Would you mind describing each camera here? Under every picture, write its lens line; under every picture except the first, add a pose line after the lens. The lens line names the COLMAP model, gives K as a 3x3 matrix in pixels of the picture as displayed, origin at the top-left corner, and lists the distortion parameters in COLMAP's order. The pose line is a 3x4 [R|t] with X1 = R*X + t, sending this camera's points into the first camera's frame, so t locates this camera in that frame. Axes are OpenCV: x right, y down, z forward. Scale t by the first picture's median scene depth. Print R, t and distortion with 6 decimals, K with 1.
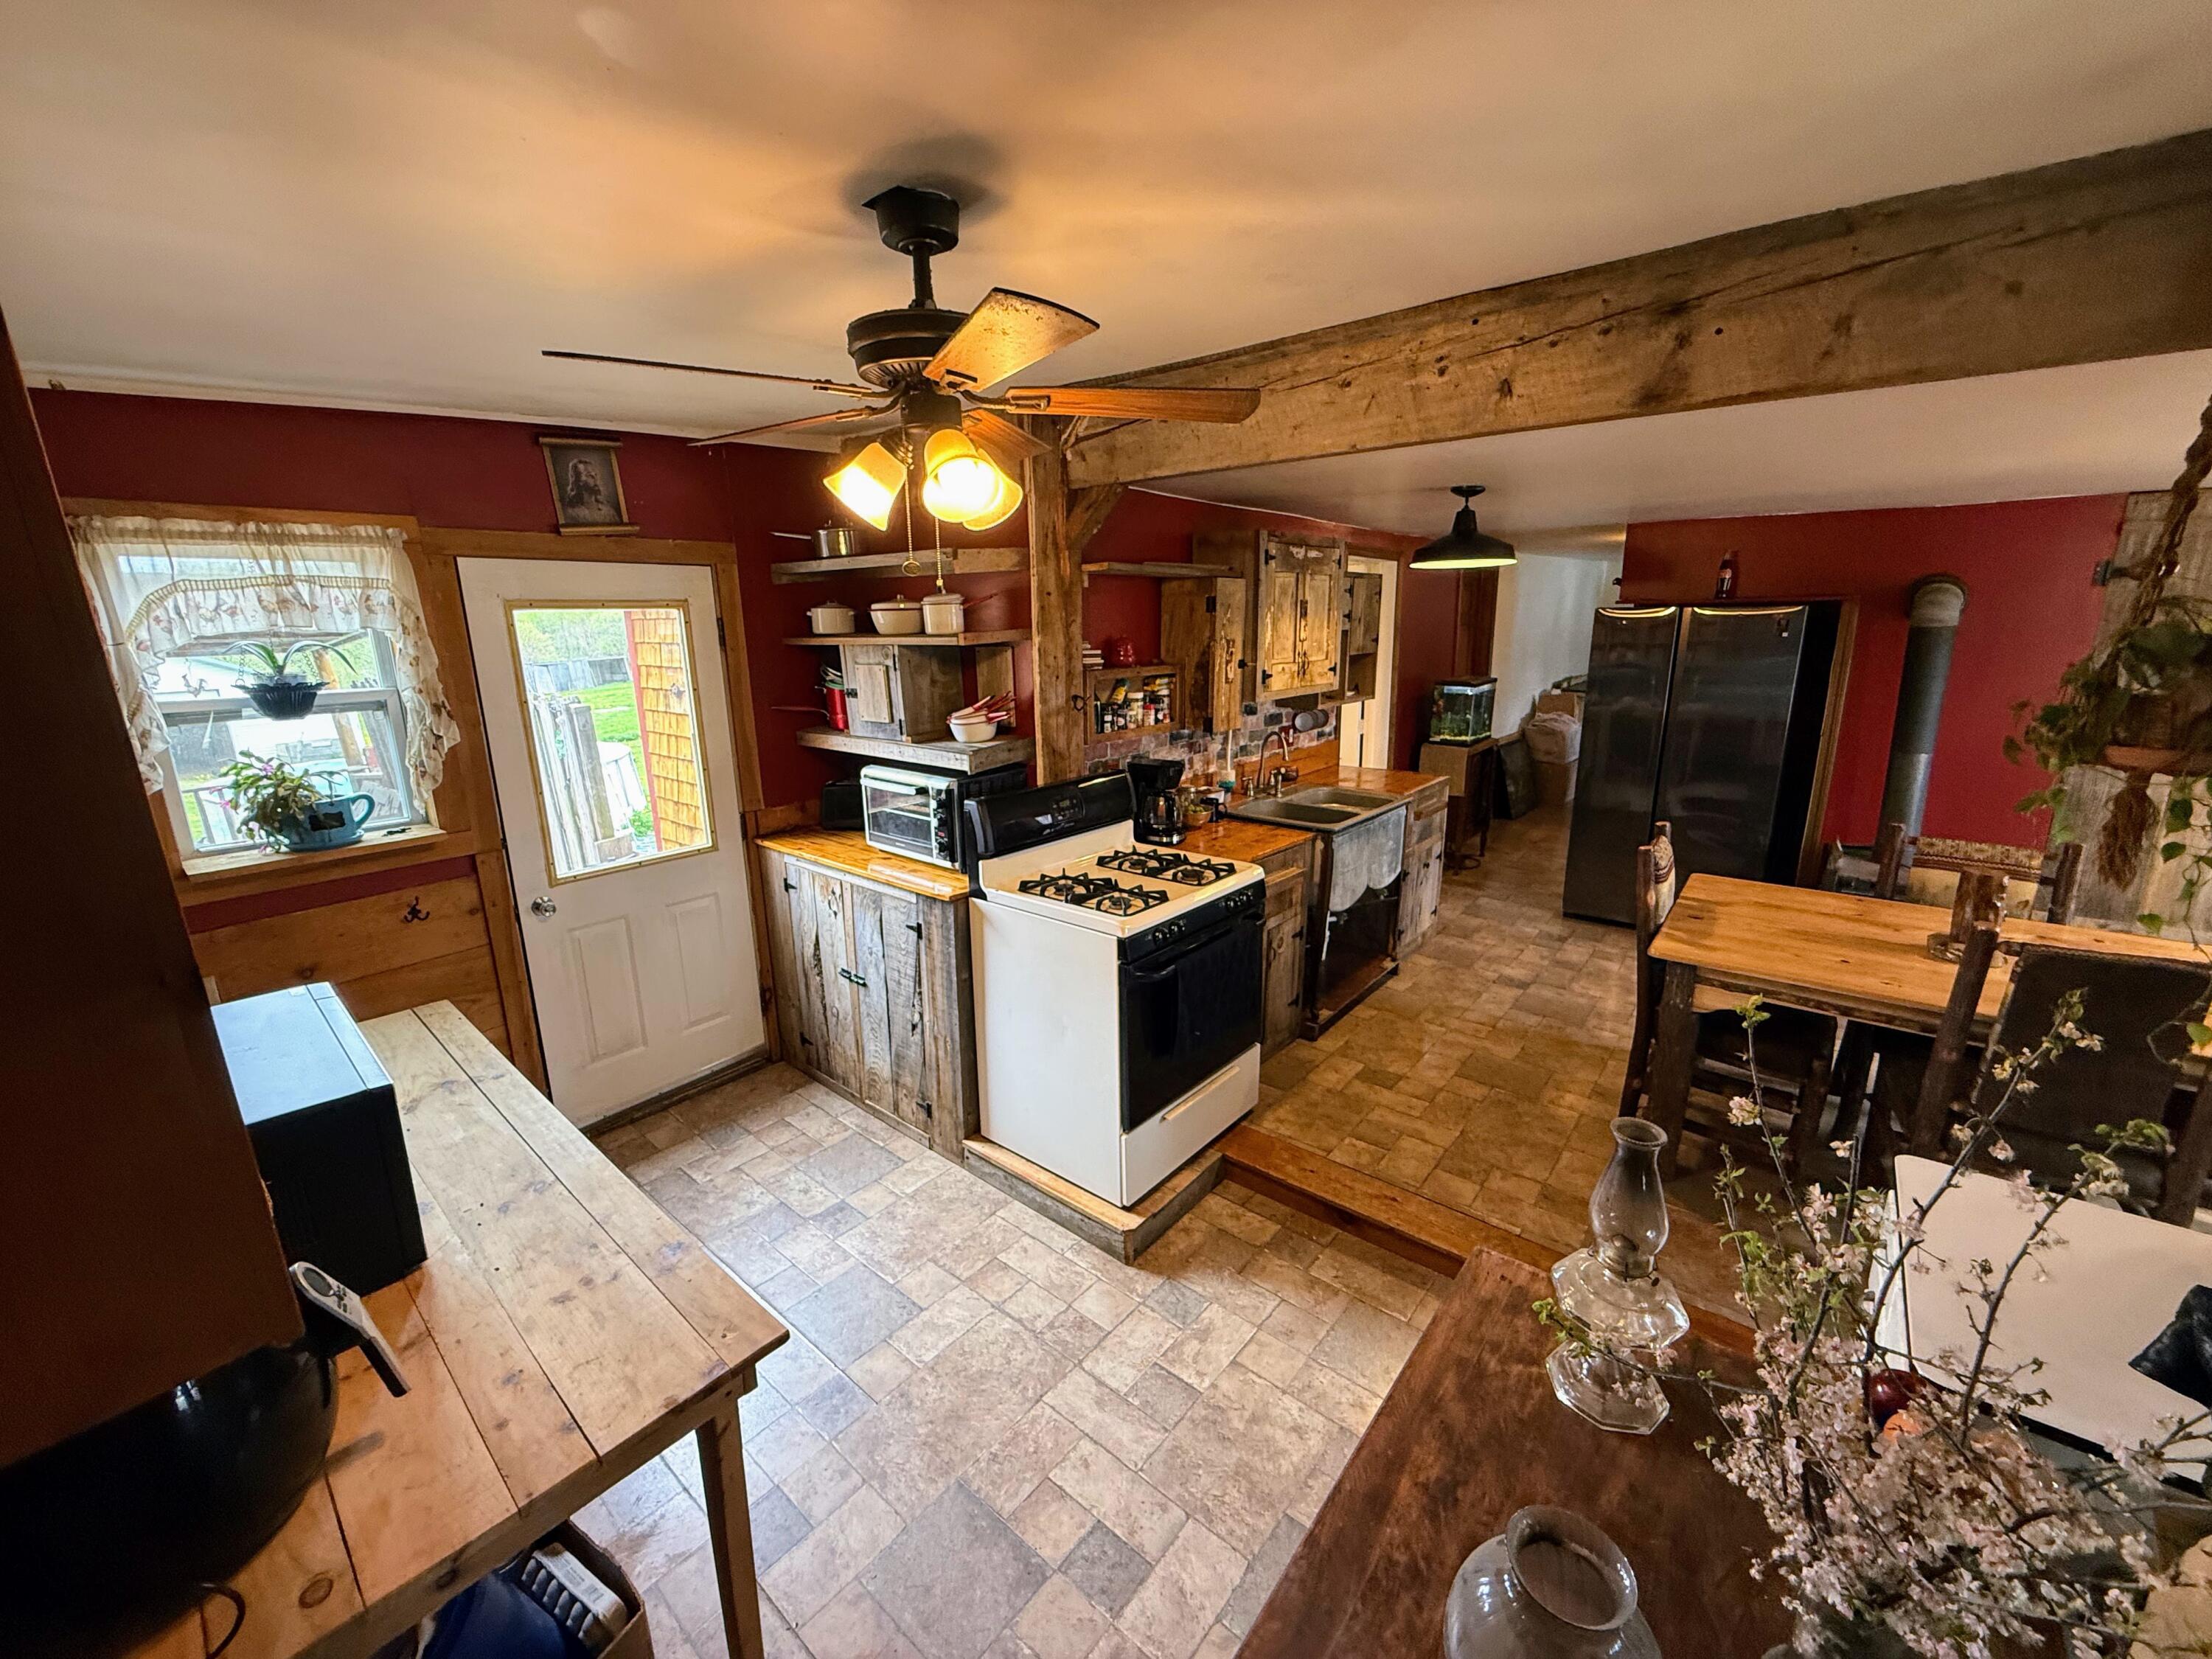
lens RADIAL K [[880.0, 0, 1099.4], [0, 880.0, 828.8], [0, 0, 1]] dist [0.000756, -0.000350]
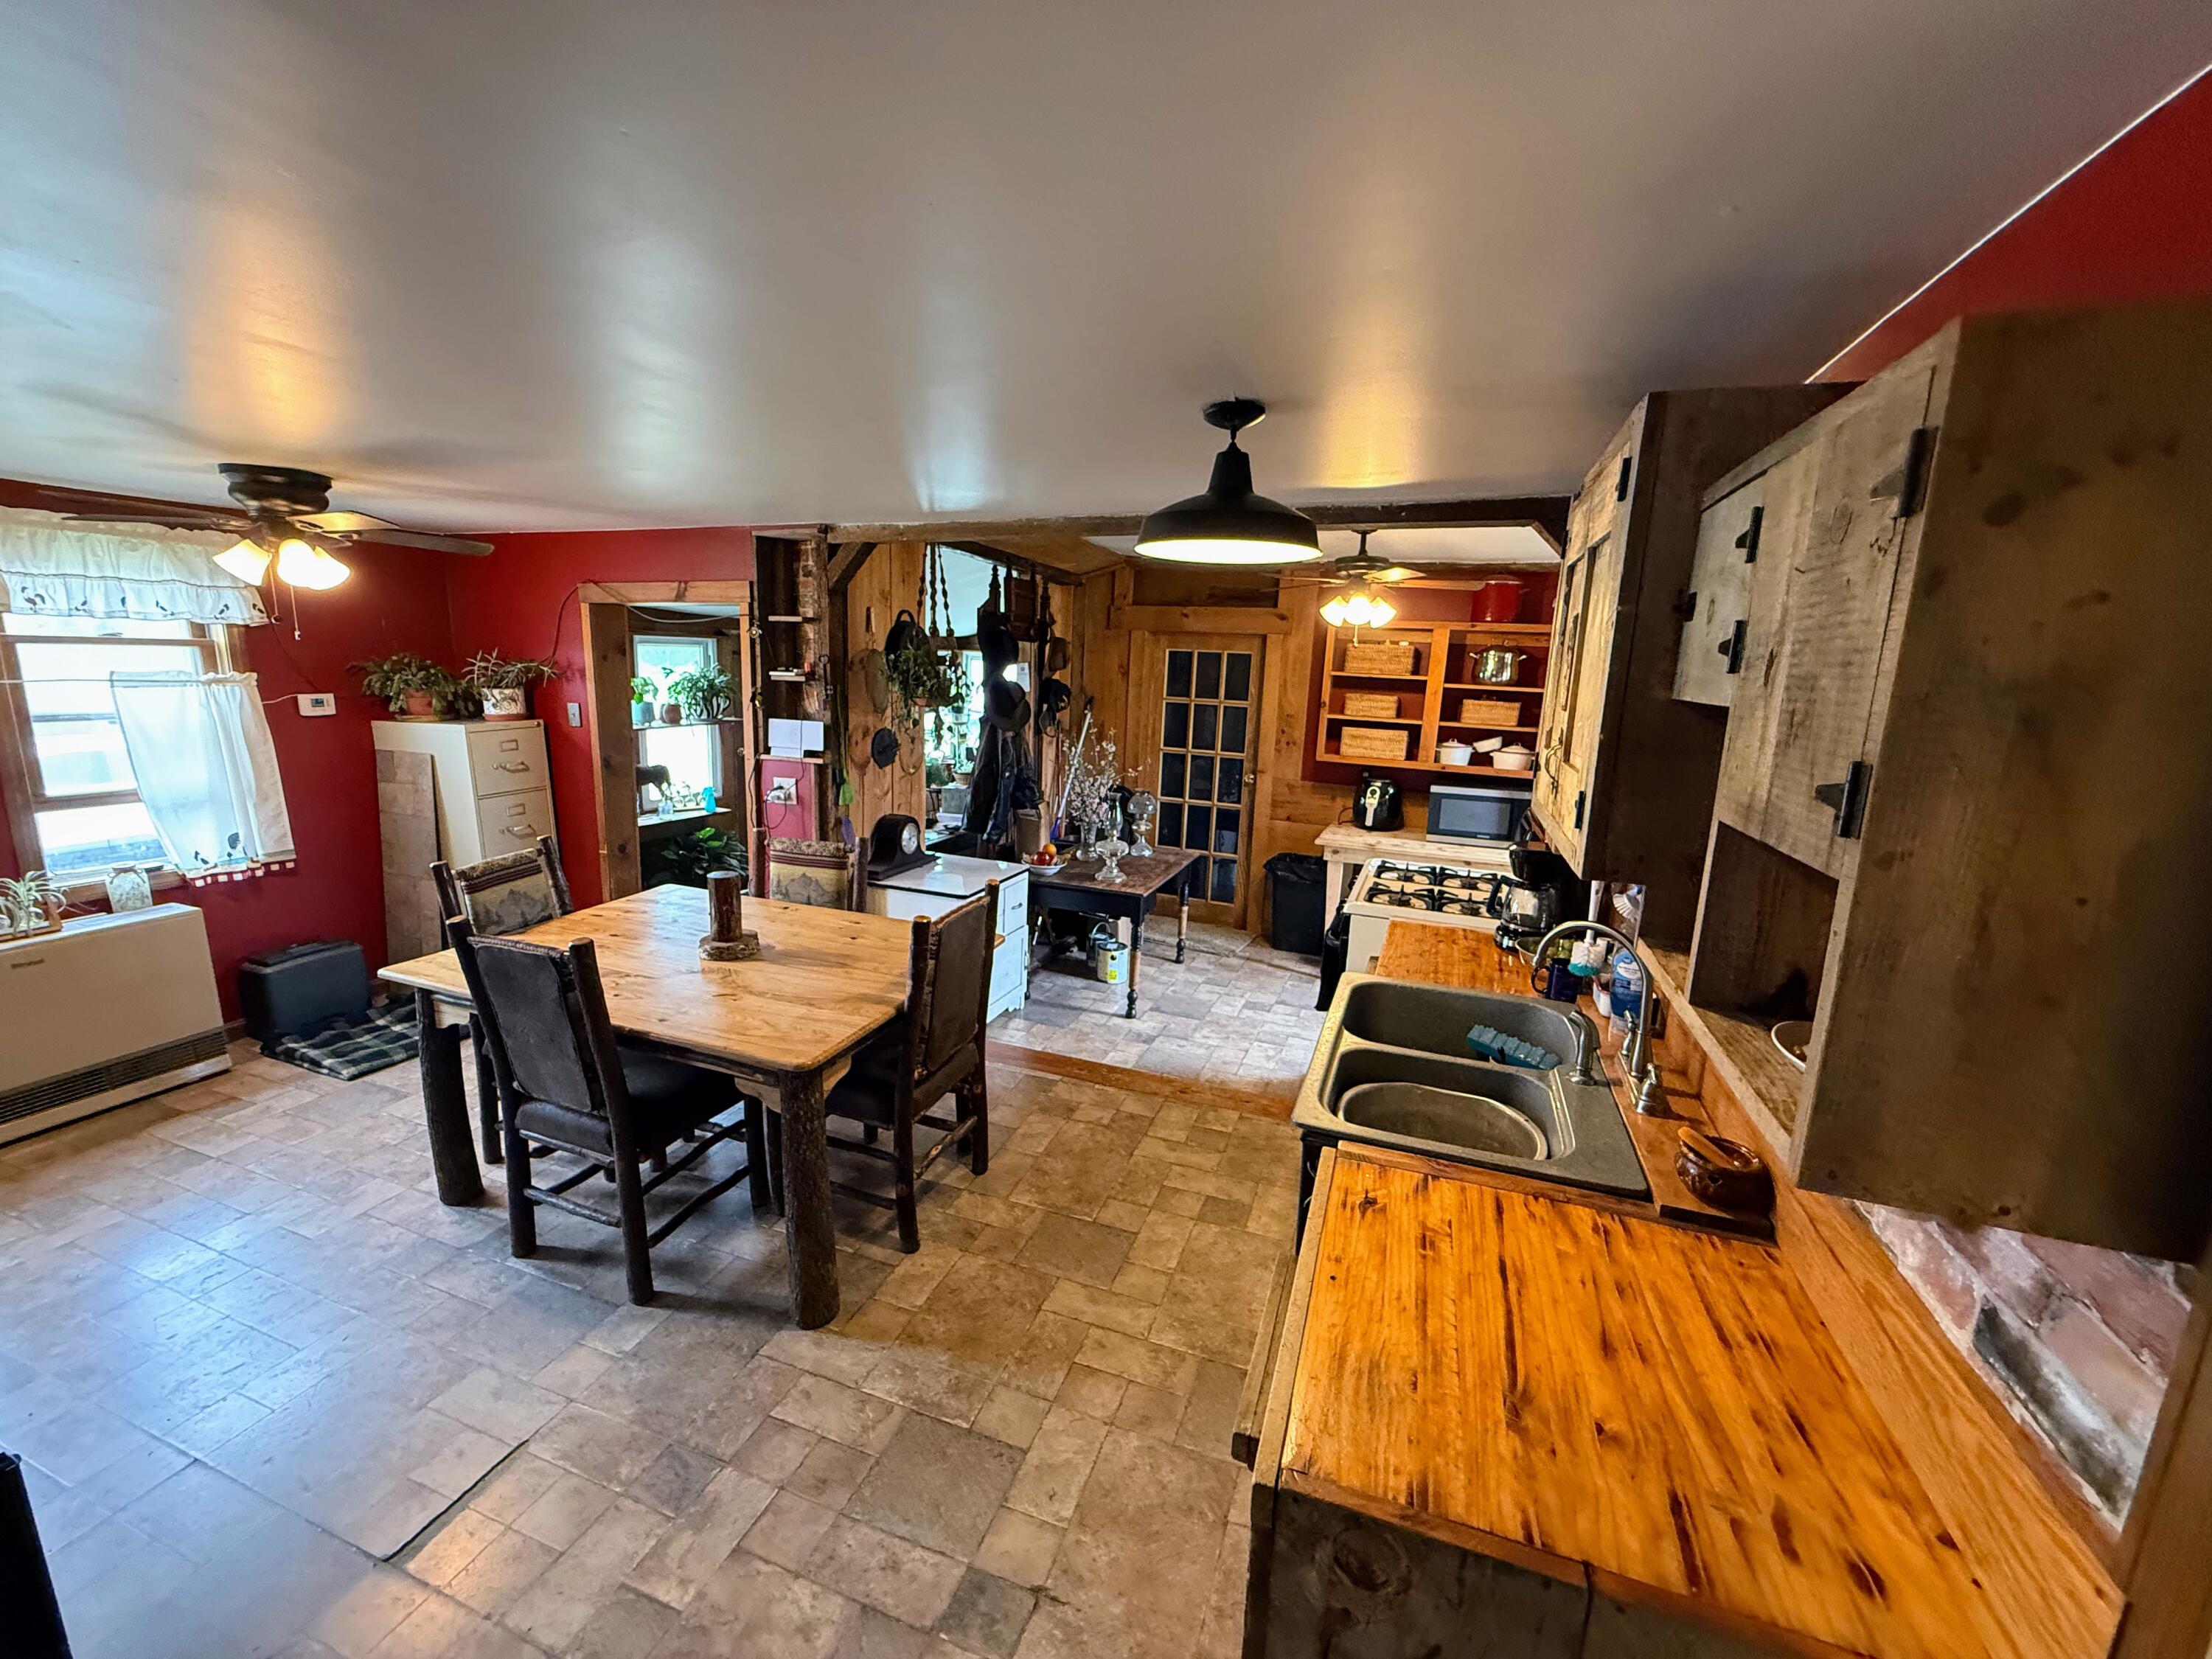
lens RADIAL K [[880.0, 0, 1097.8], [0, 880.0, 824.9], [0, 0, 1]] dist [0.000756, -0.000350]
pose [[-0.947483, 0.045955, -0.316487, 0.779744], [-0.089565, 0.911890, 0.400544, -0.419926], [0.307009, 0.407855, -0.859884, 1.765699]]
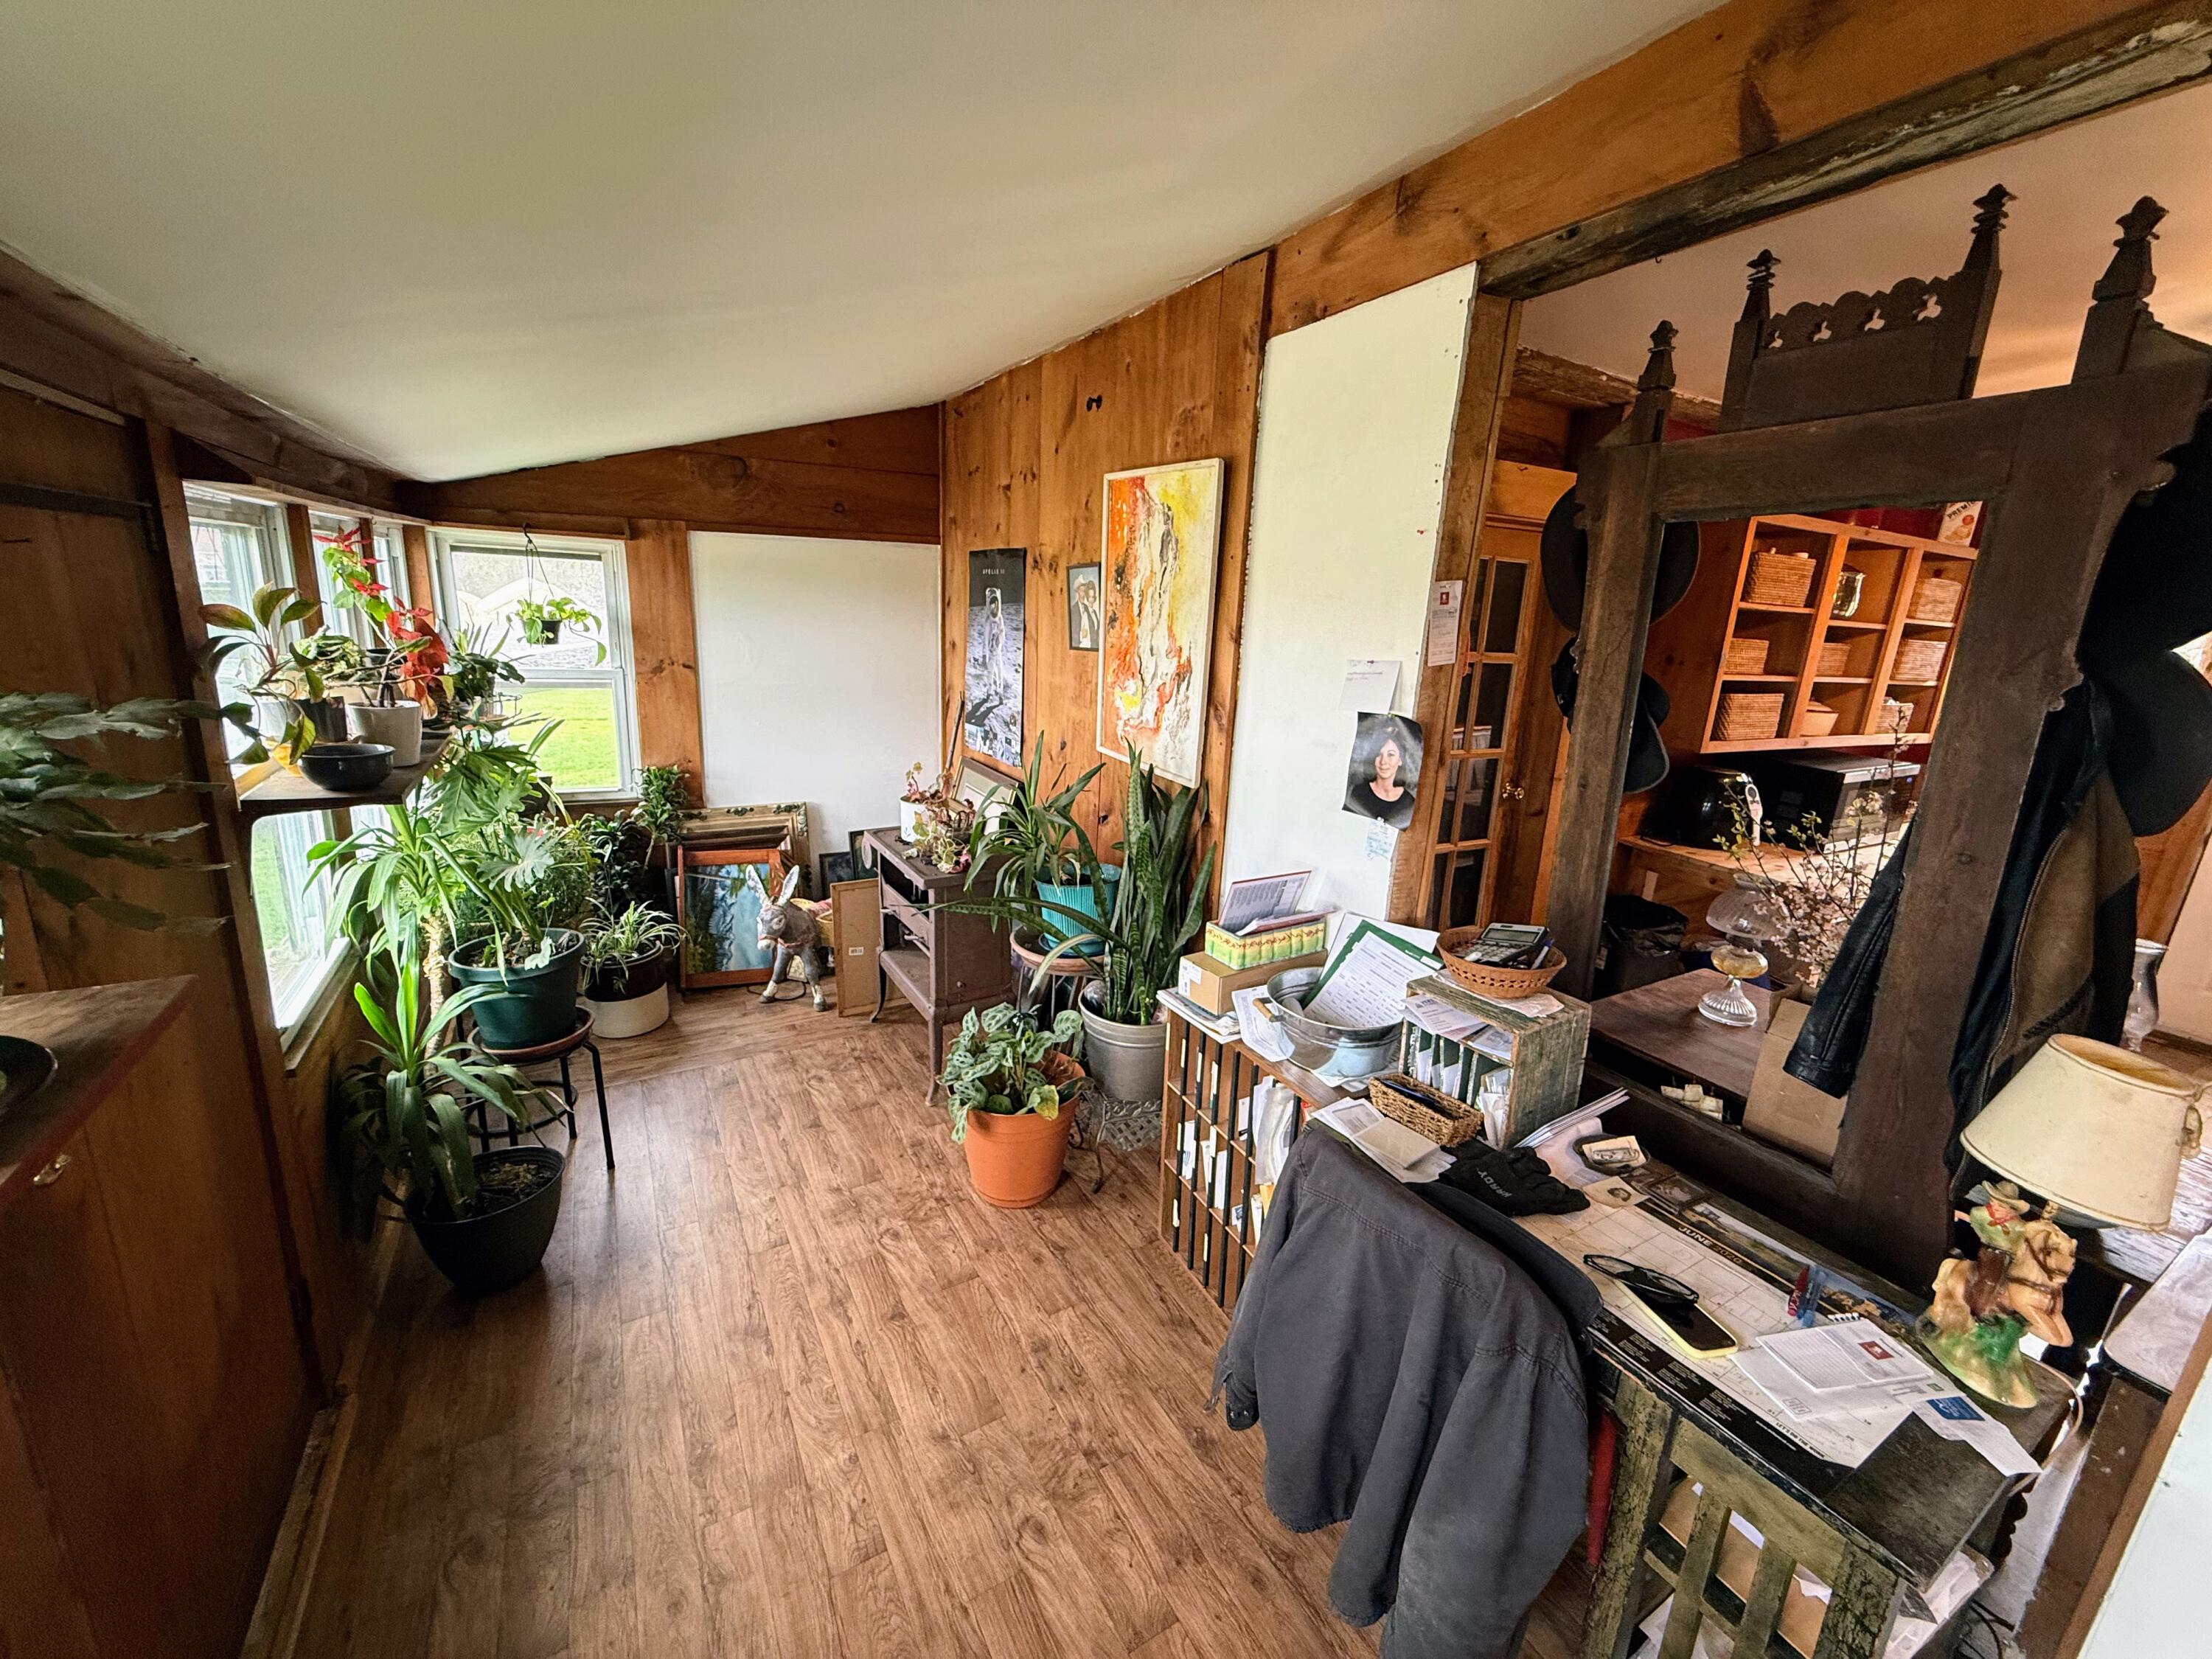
lens RADIAL K [[880.0, 0, 1100.2], [0, 880.0, 823.0], [0, 0, 1]] dist [0.000756, -0.000350]
pose [[-0.366451, 0.236093, -0.899985, 1.034137], [-0.253288, 0.905429, 0.340653, 0.049457], [0.895298, 0.352788, -0.271996, -0.076801]]
